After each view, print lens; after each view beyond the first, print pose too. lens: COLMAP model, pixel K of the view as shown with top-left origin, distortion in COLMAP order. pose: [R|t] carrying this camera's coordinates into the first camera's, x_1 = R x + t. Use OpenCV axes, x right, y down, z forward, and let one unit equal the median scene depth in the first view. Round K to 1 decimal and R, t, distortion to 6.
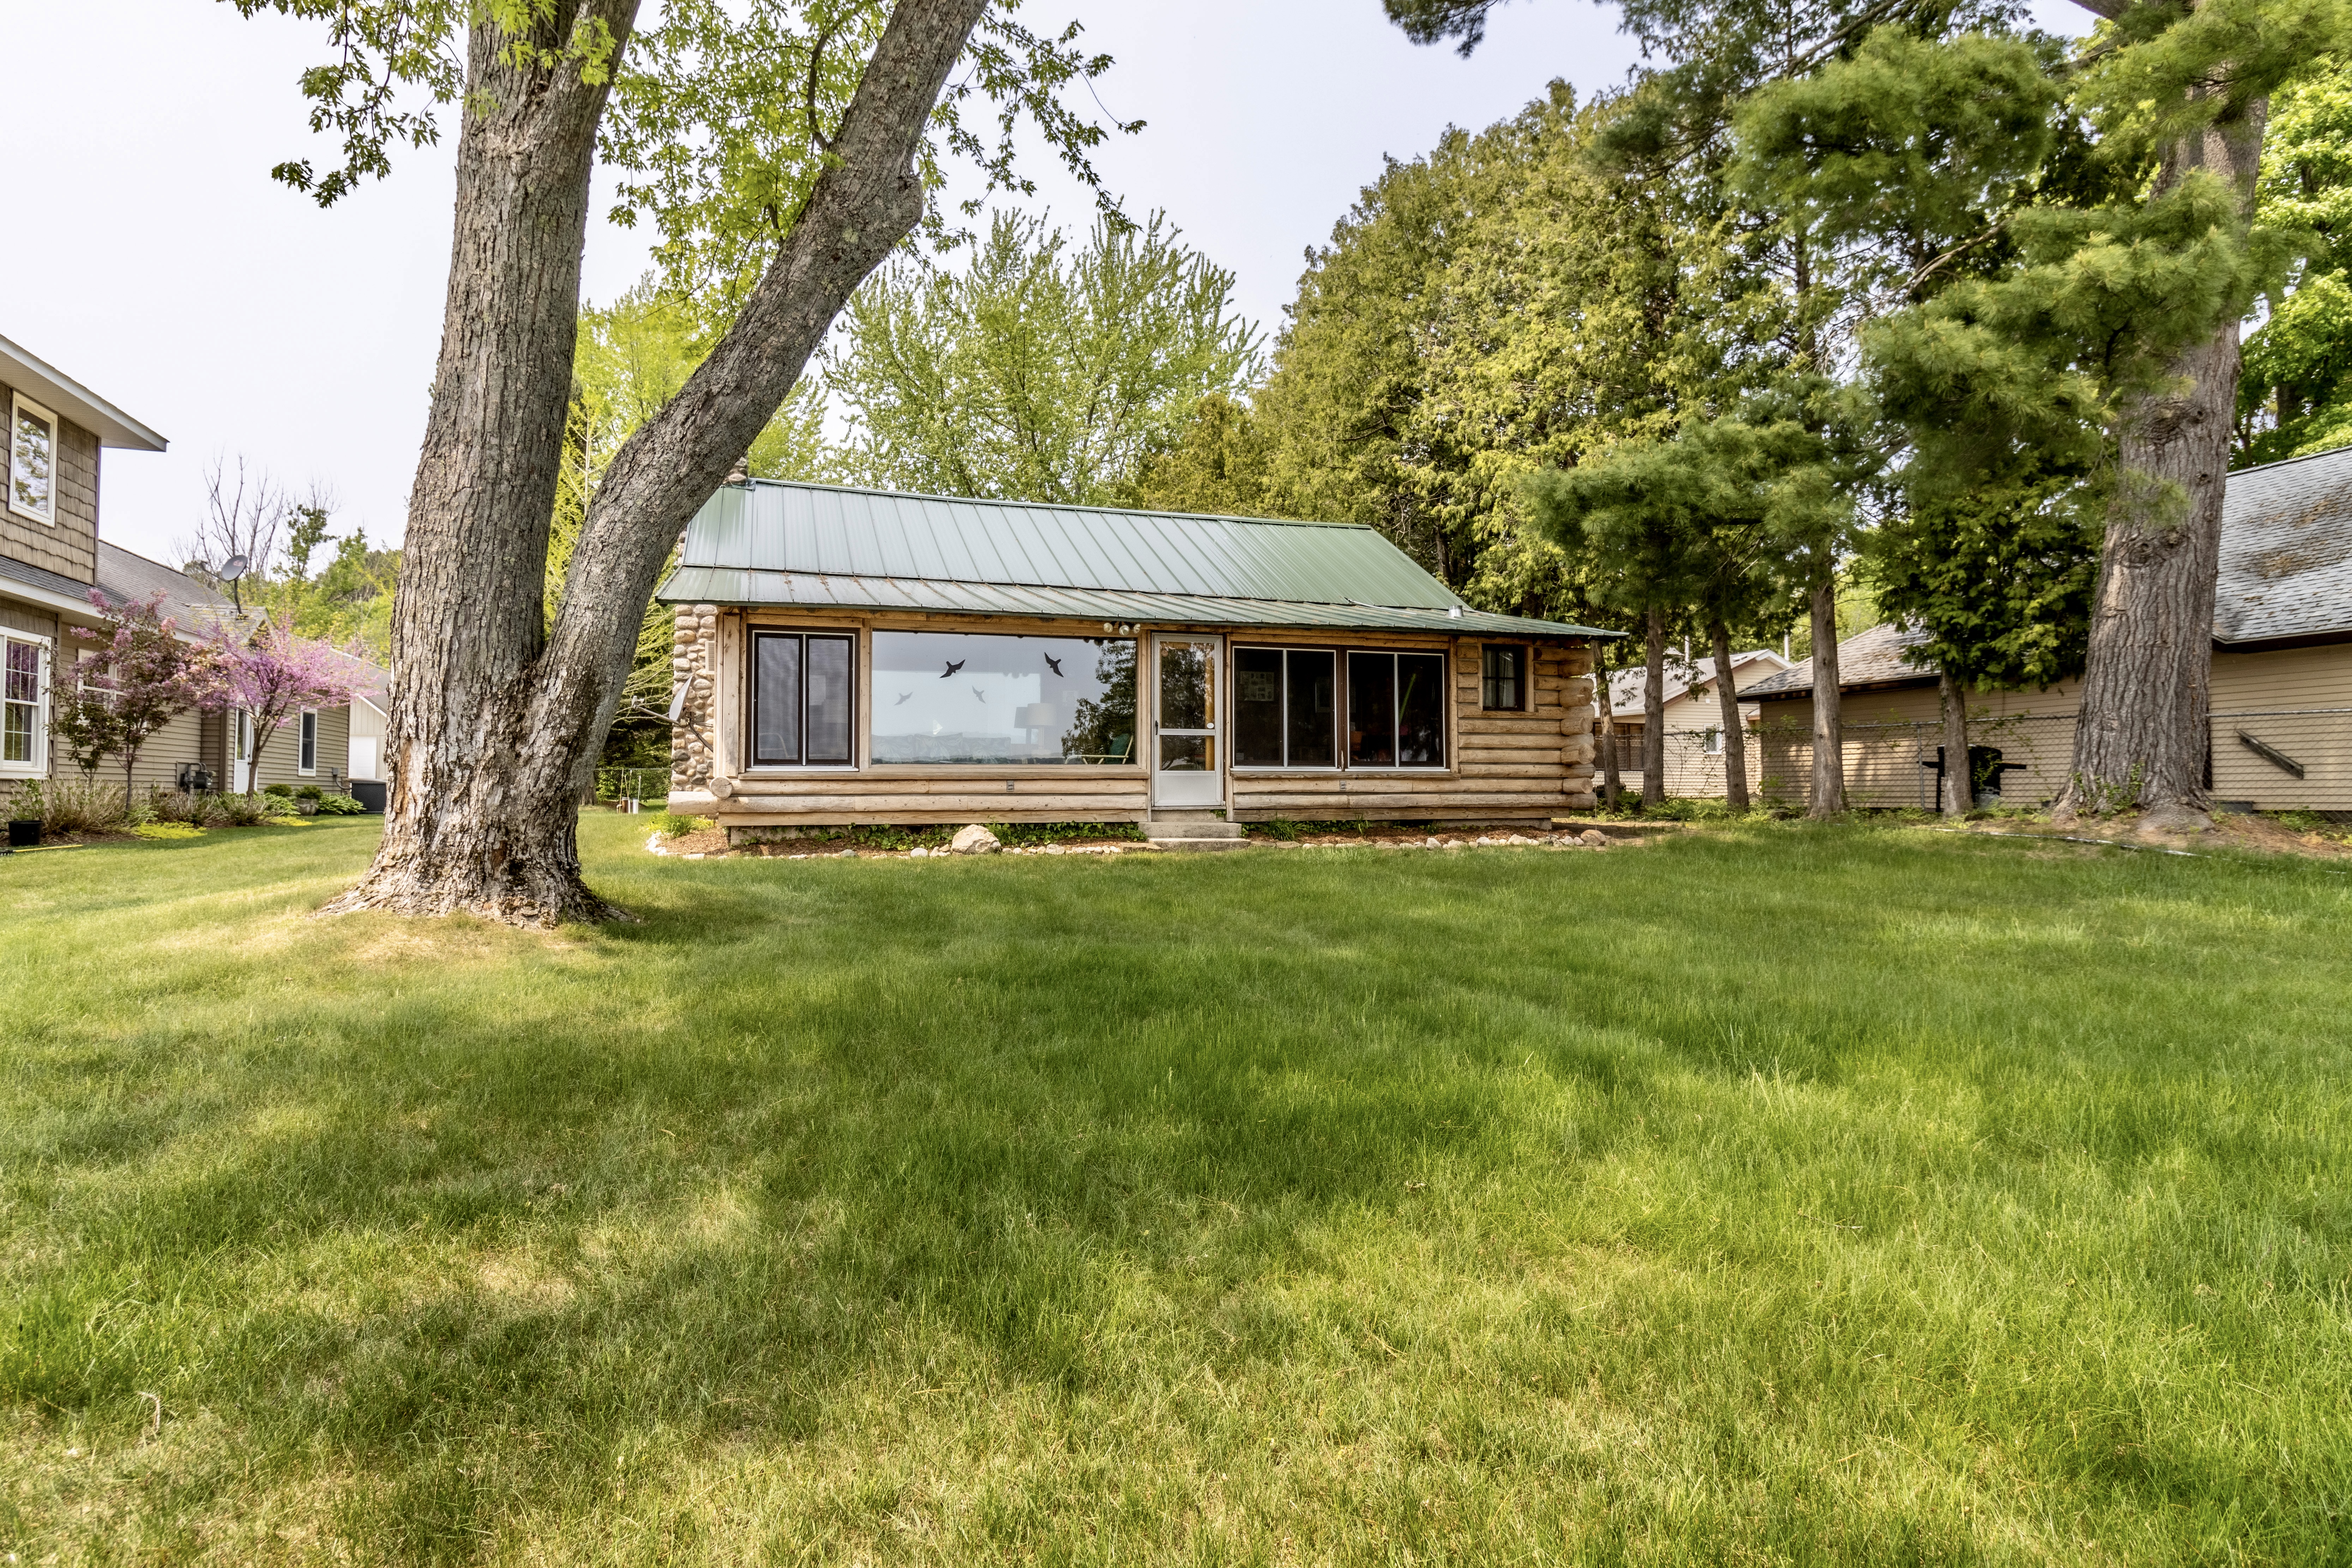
lens RADIAL K [[1264.8, 0, 1176.0], [0, 1264.8, 784.0], [0, 0, 1]] dist [-0.017695, -0.000164]
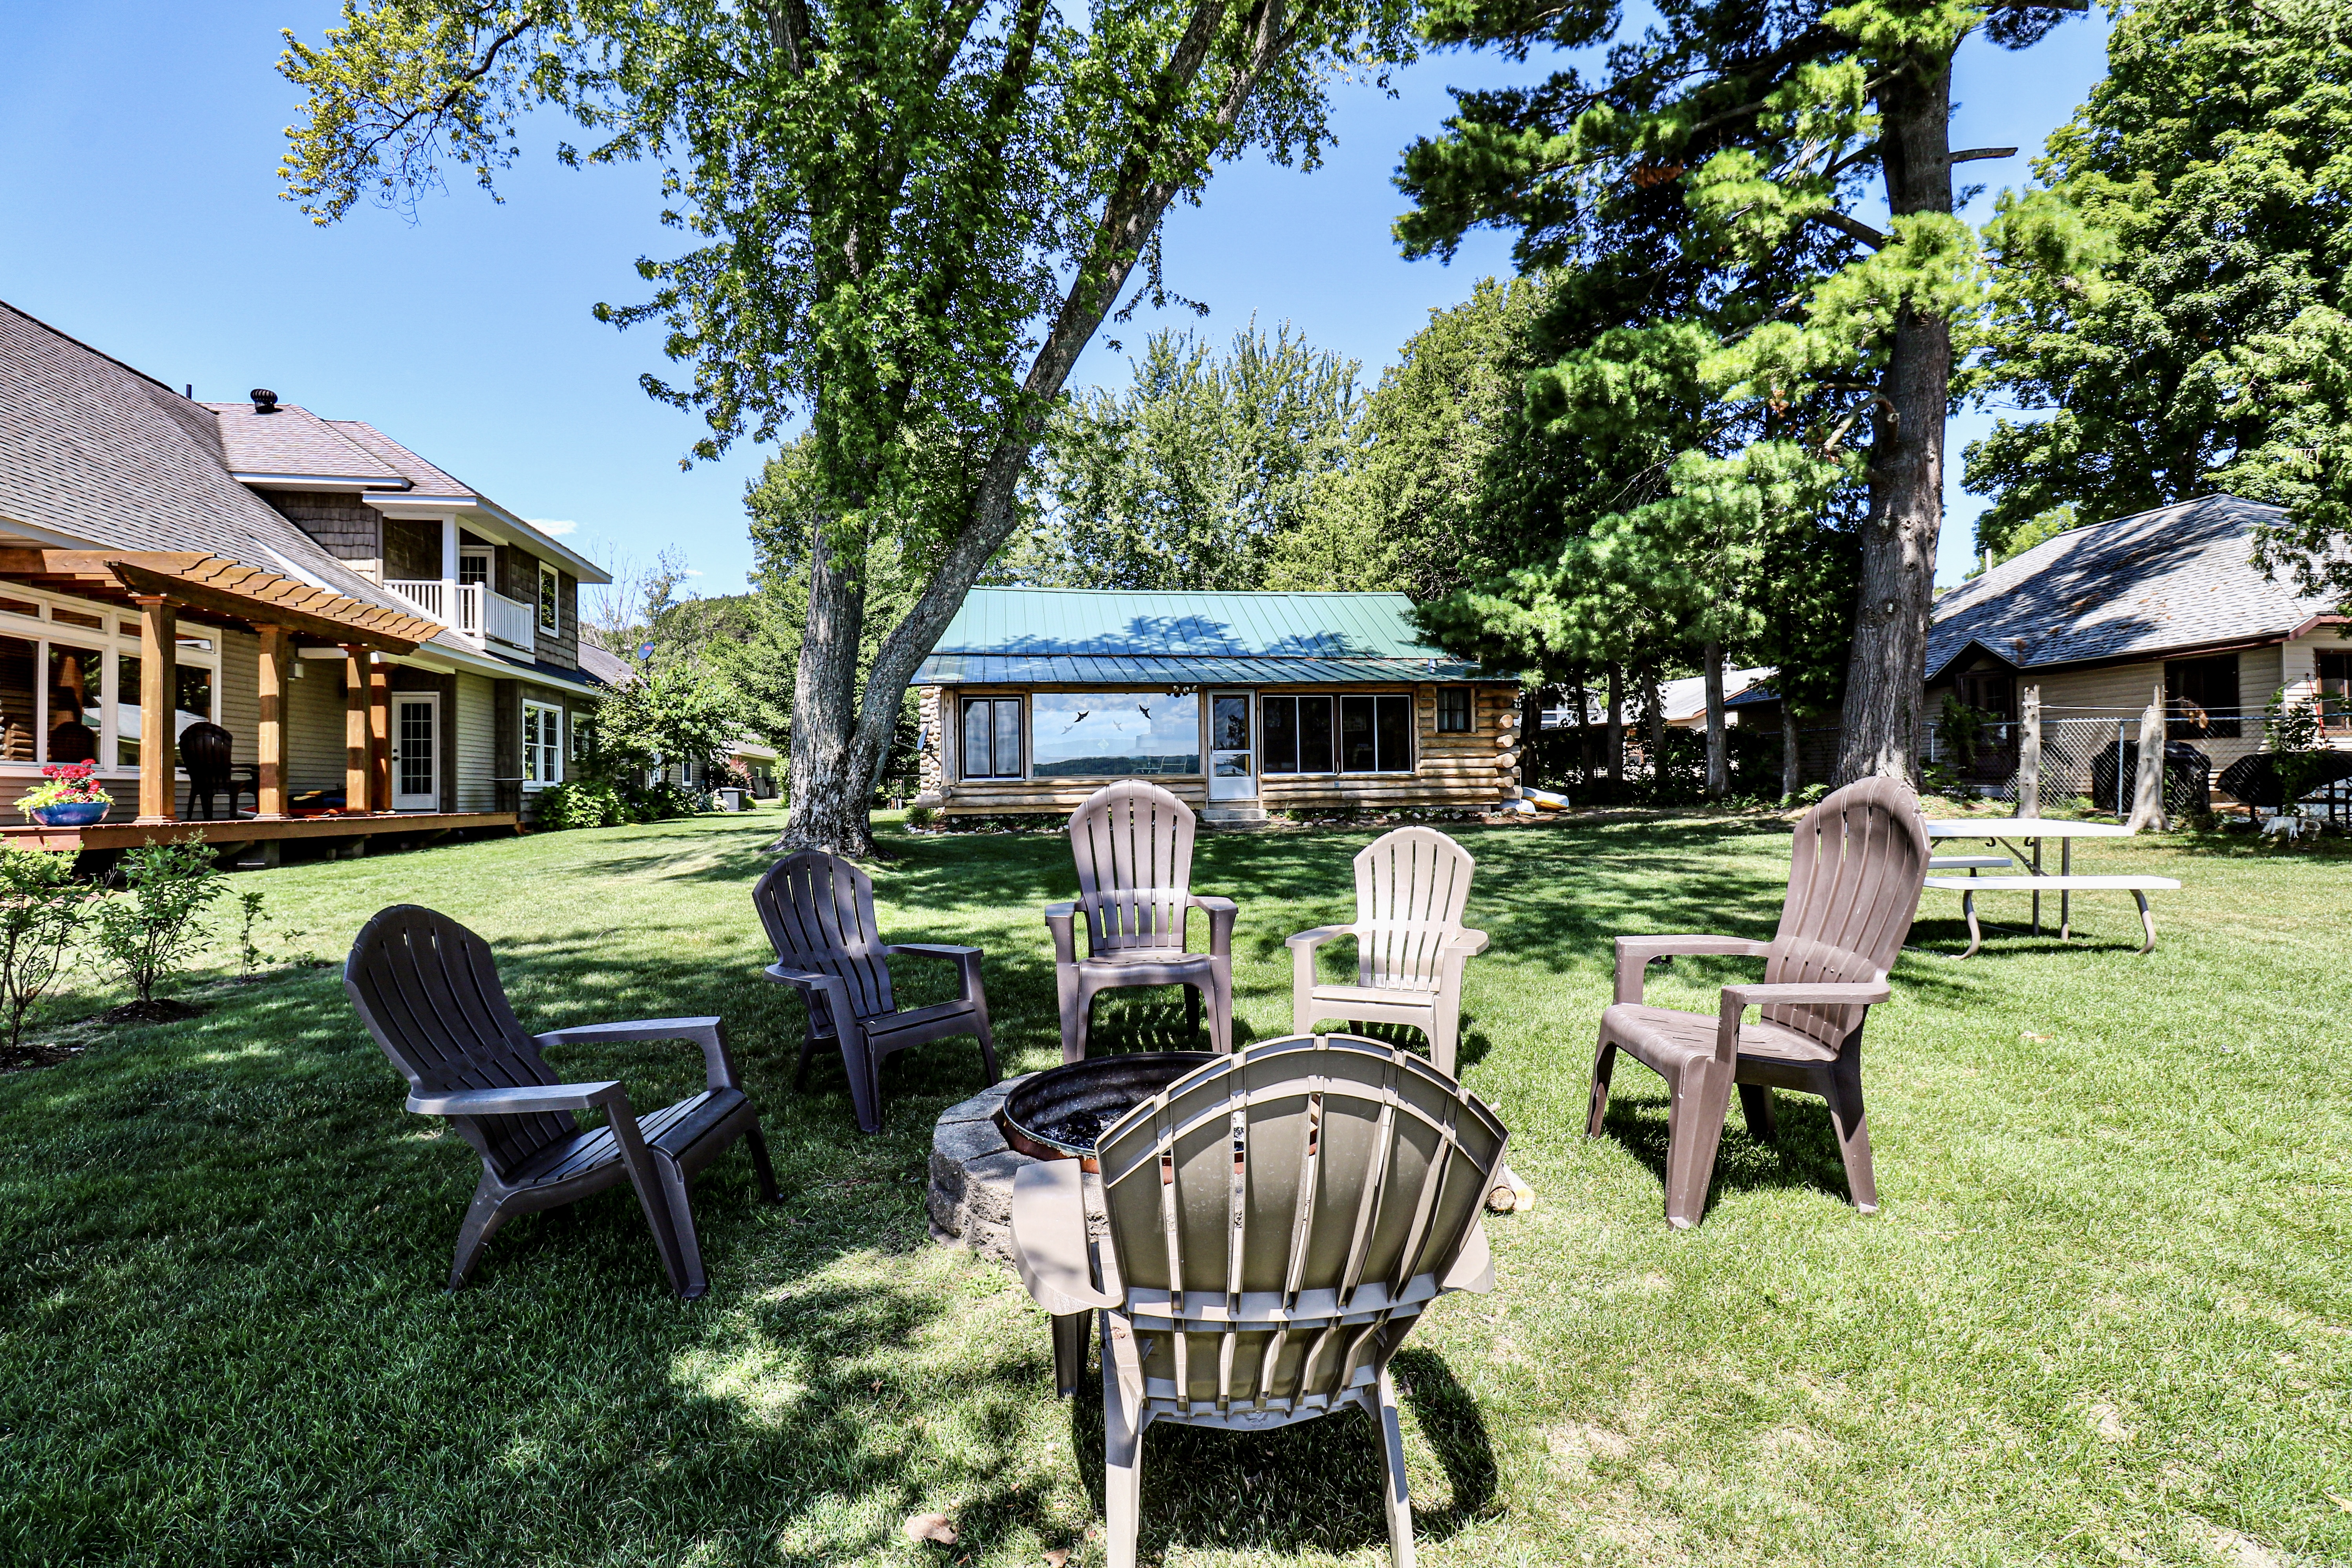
lens RADIAL K [[1126.9, 0, 1176.0], [0, 1126.9, 779.6], [0, 0, 1]] dist [-0.001291, -0.017244]
pose [[0.986321, -0.014372, -0.164209, 0.162492], [0.014148, 0.999897, -0.002538, -0.004427], [0.164228, 0.000180, 0.986422, -0.365711]]
